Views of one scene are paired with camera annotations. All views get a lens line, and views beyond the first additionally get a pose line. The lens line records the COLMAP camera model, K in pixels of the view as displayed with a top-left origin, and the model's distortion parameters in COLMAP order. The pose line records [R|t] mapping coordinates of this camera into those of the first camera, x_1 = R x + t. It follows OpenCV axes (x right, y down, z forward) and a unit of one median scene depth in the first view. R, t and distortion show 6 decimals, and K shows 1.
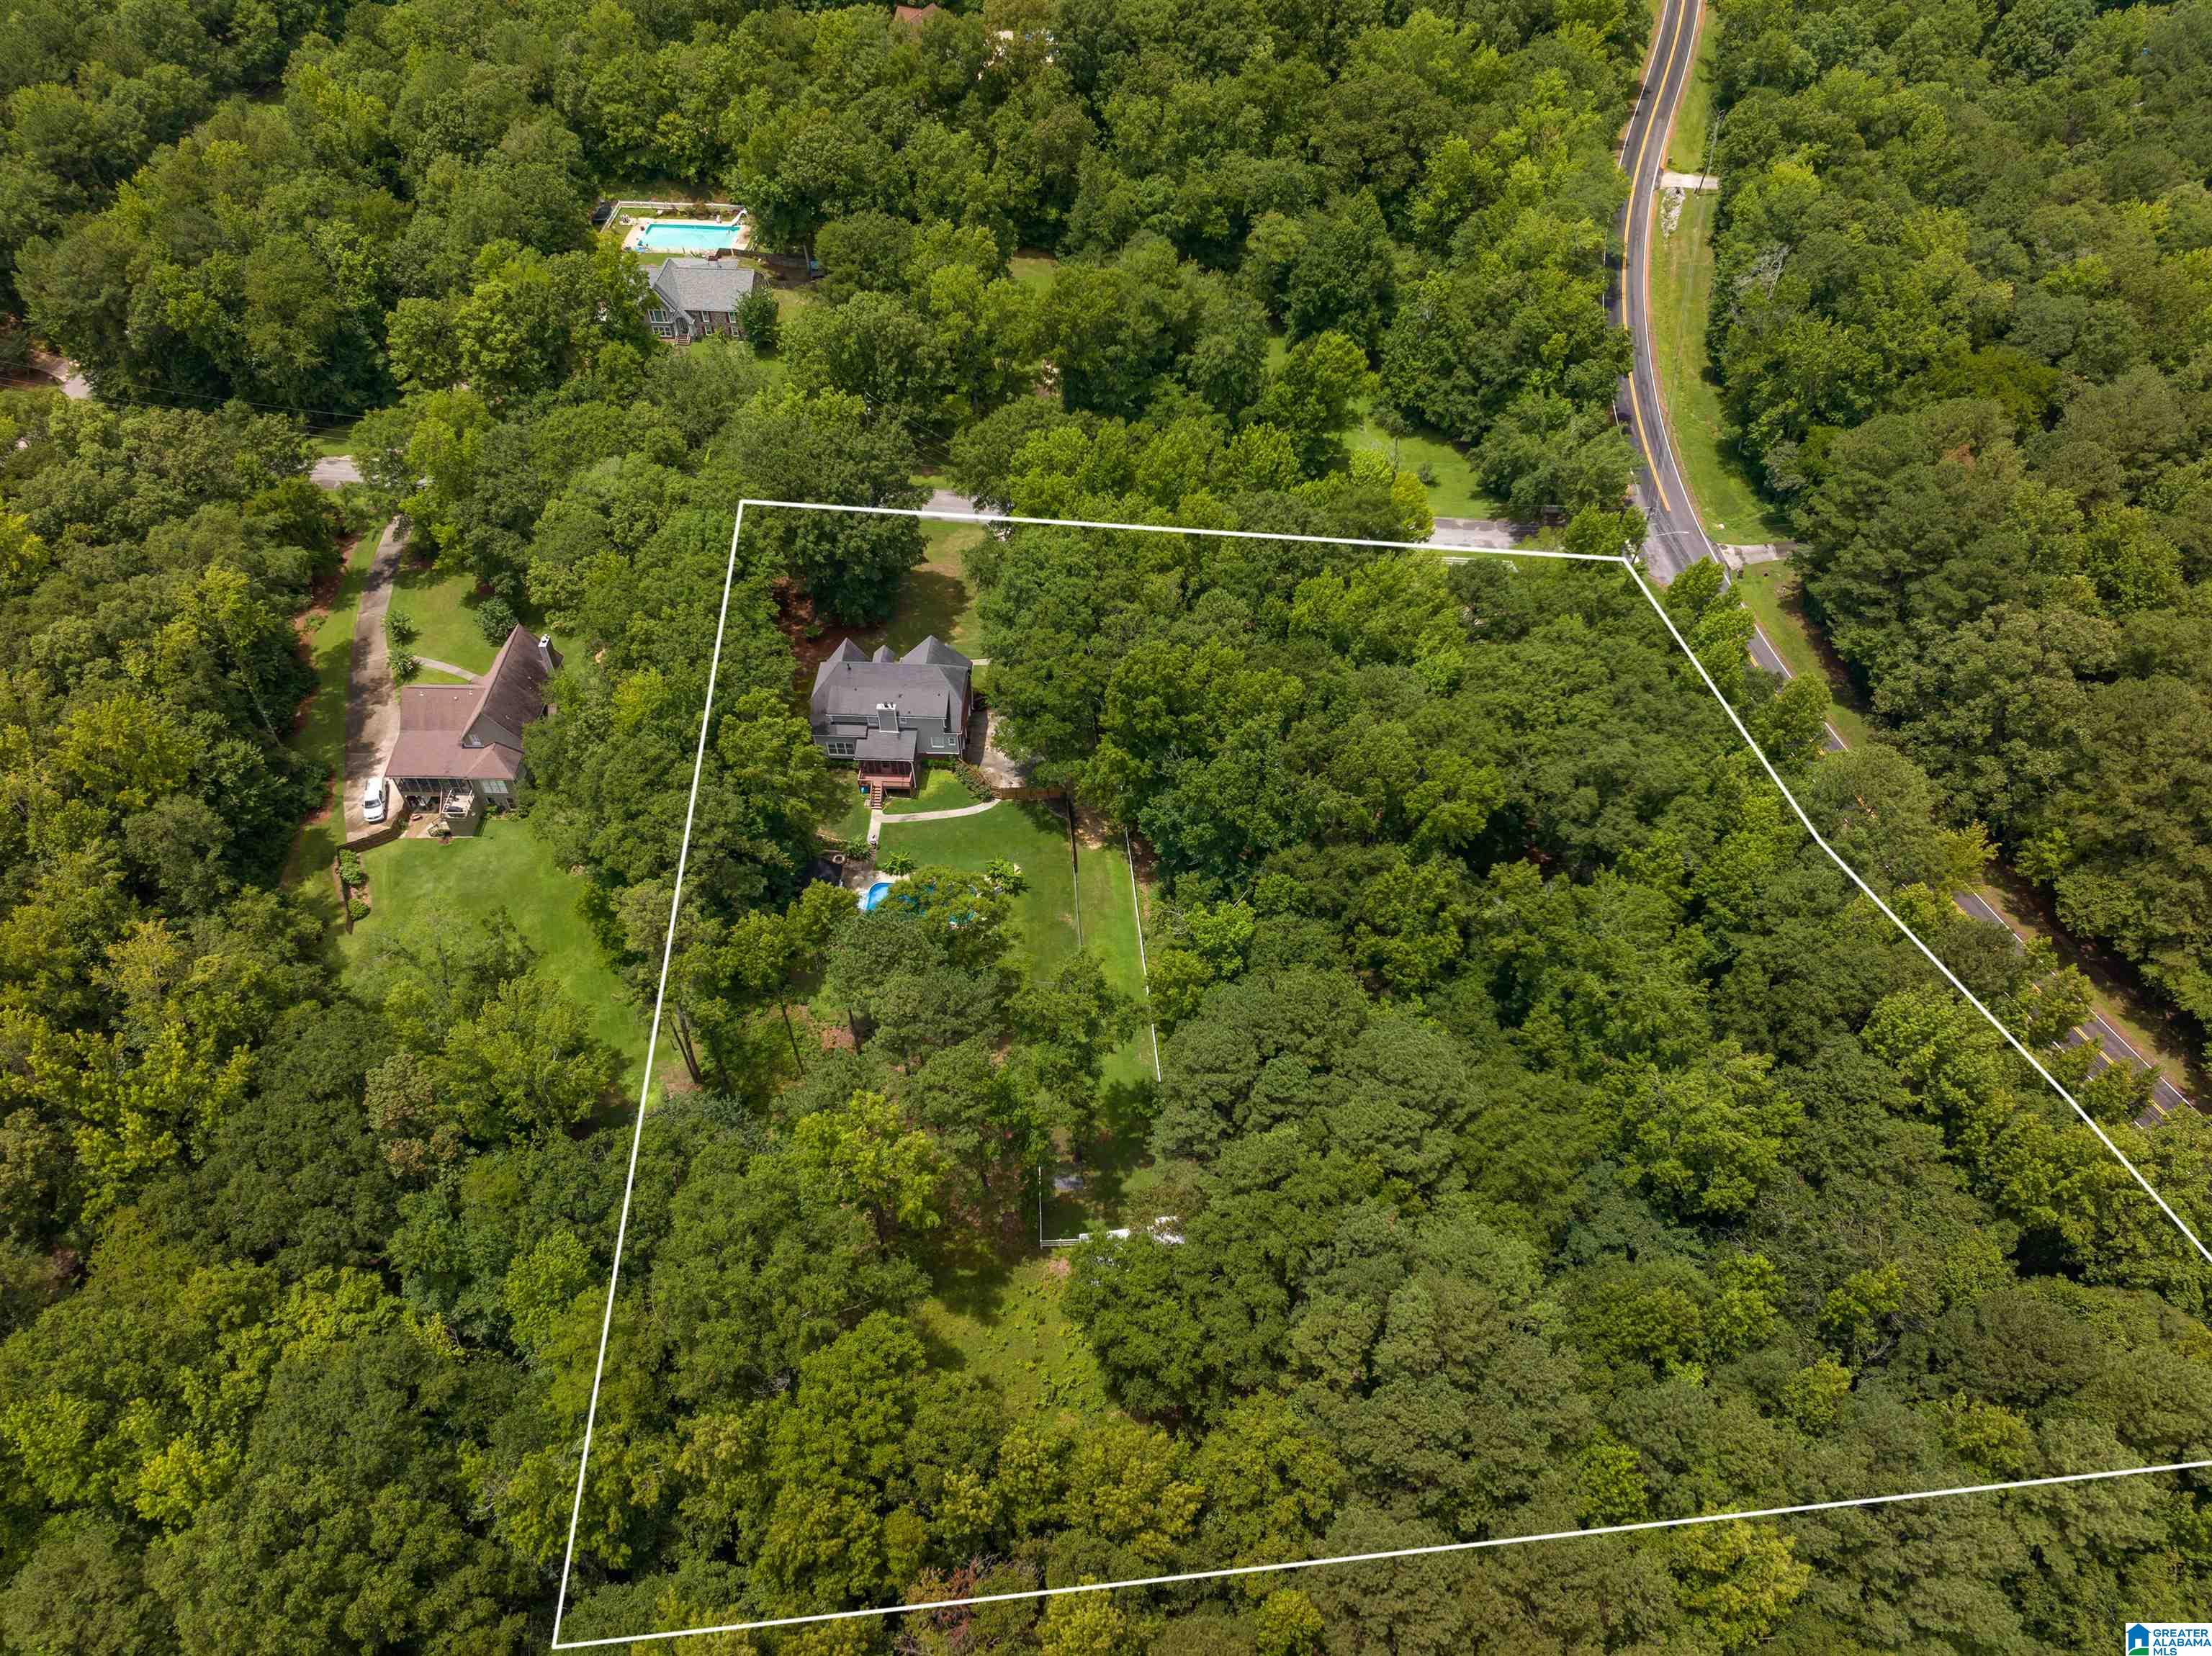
lens RADIAL K [[1552.4, 0, 1093.0], [0, 1552.4, 807.4], [0, 0, 1]] dist [-0.042522, 0.019850]
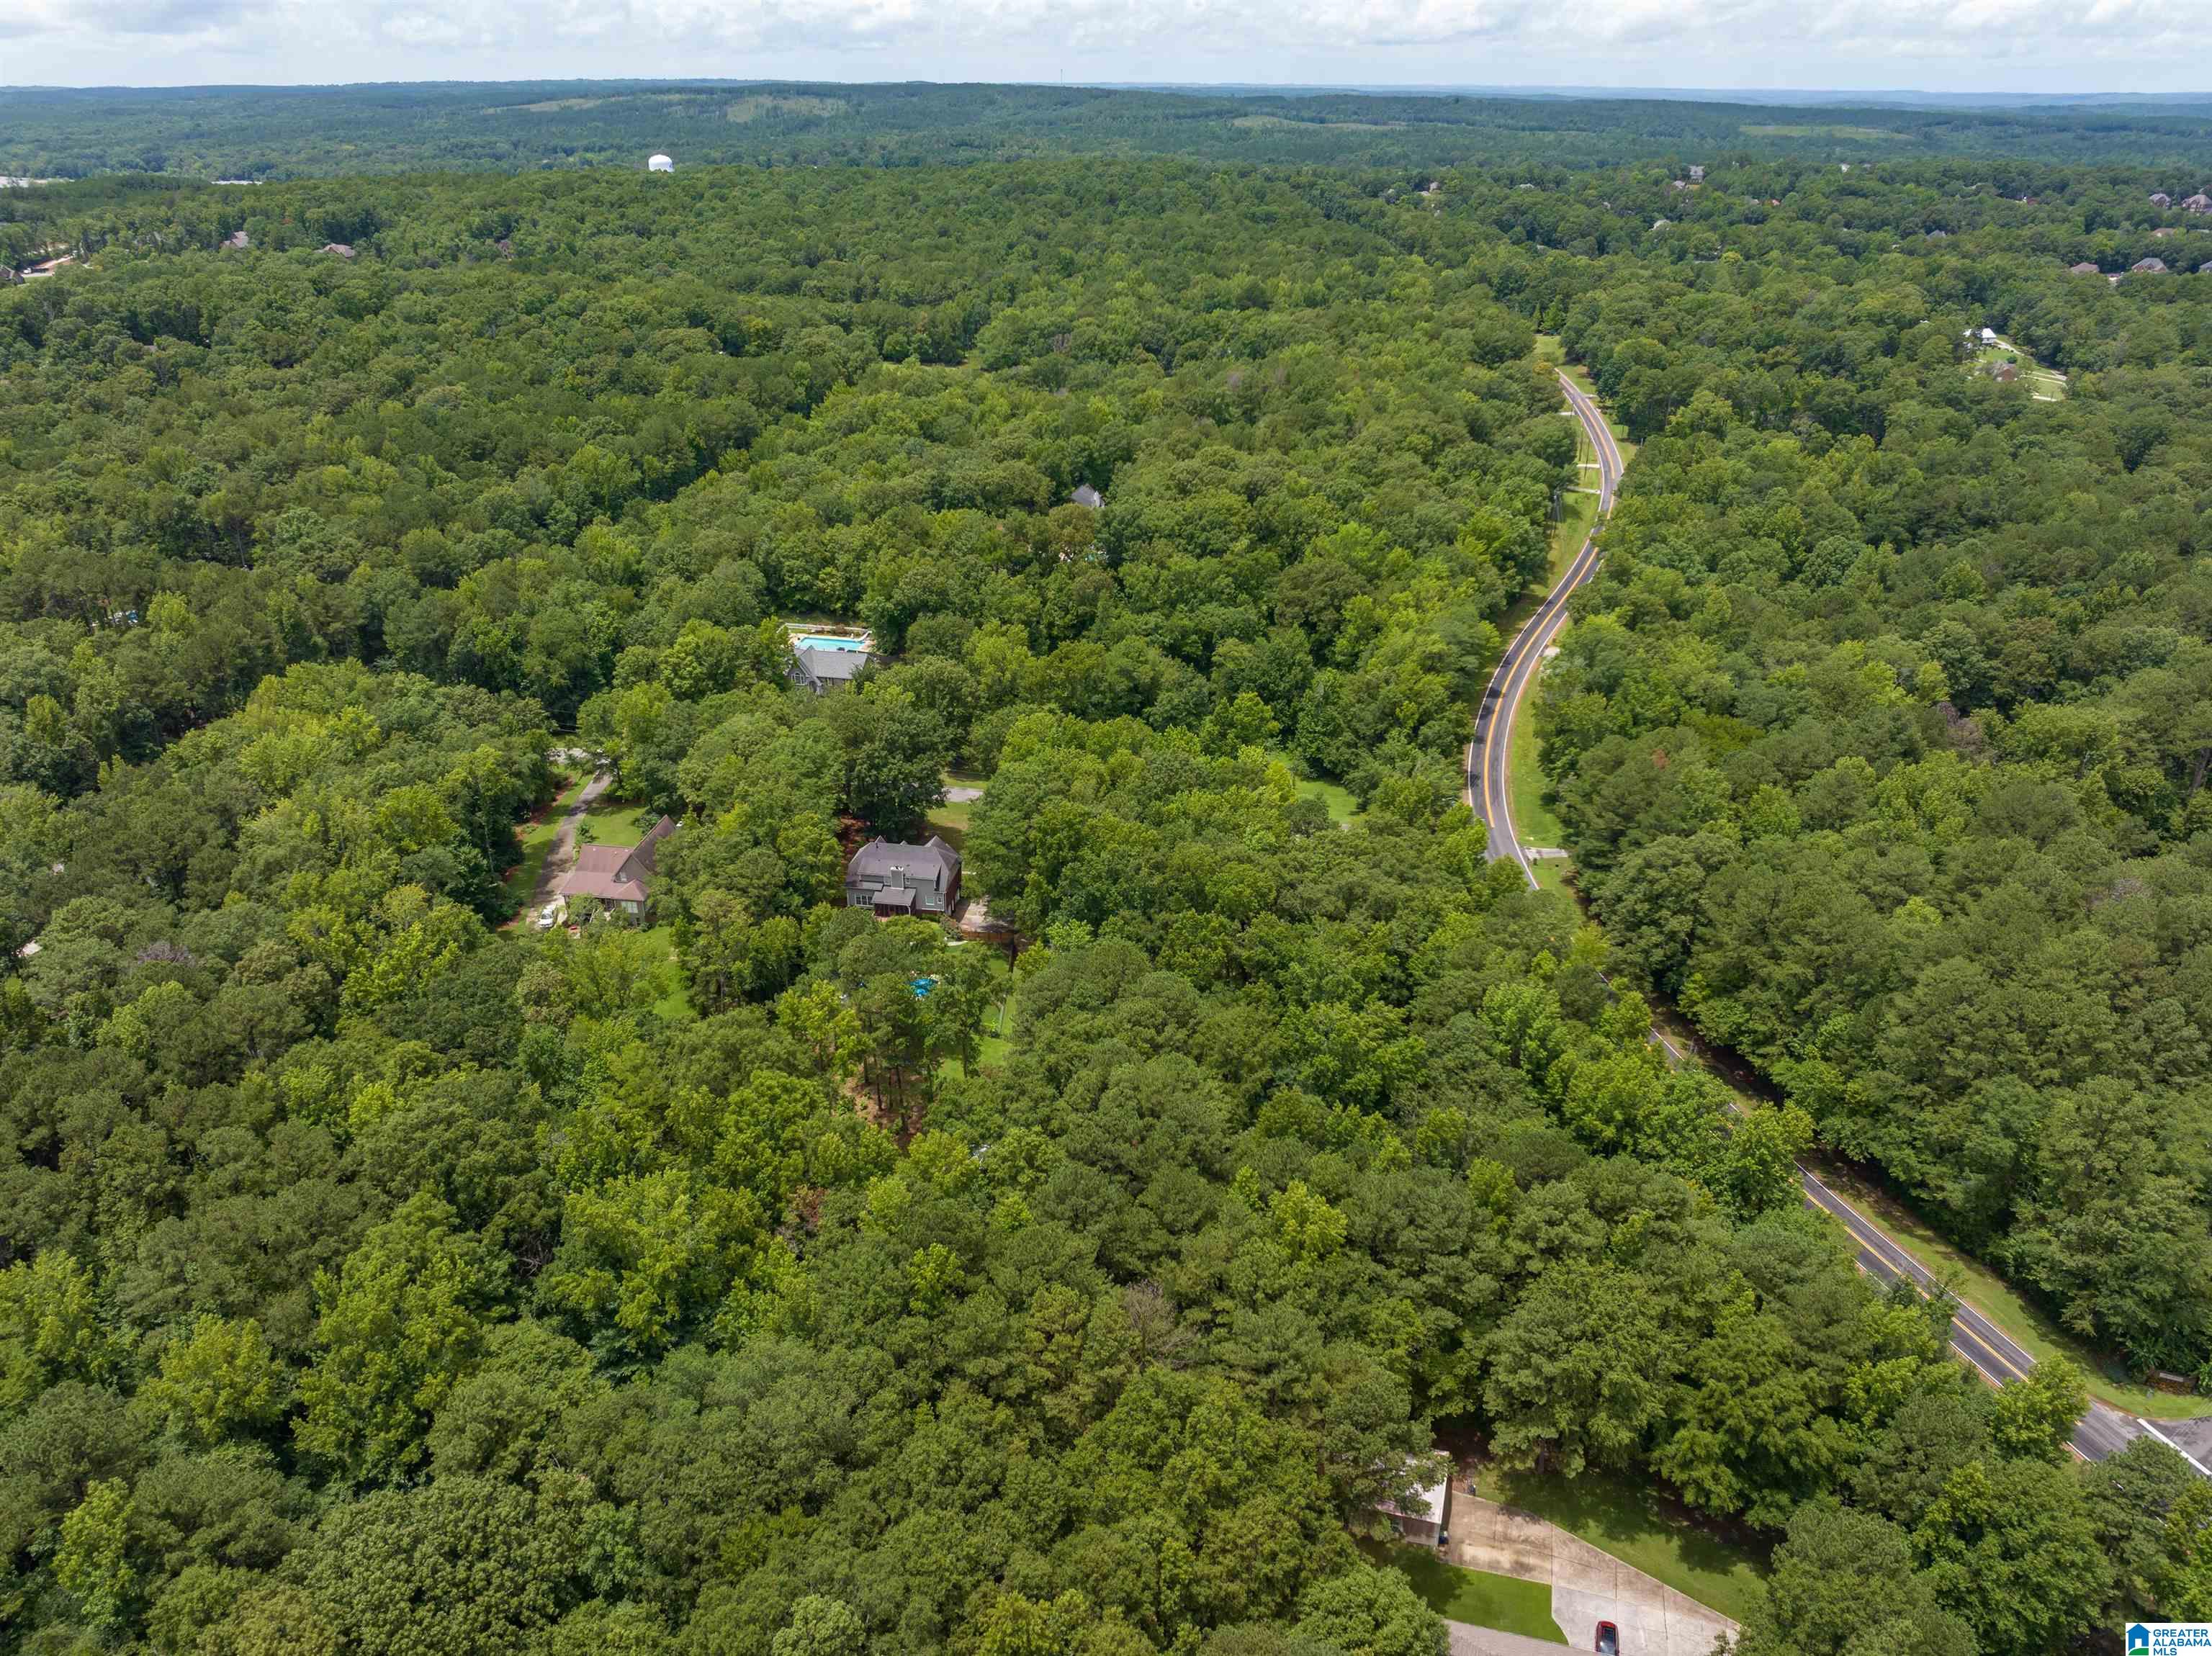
lens RADIAL K [[1552.4, 0, 1111.5], [0, 1552.4, 835.5], [0, 0, 1]] dist [-0.042522, 0.019850]
pose [[0.994268, 0.055869, -0.091153, 0.162086], [-0.085029, 0.930068, -0.357413, 0.333775], [0.064810, 0.363116, 0.929487, -0.296033]]
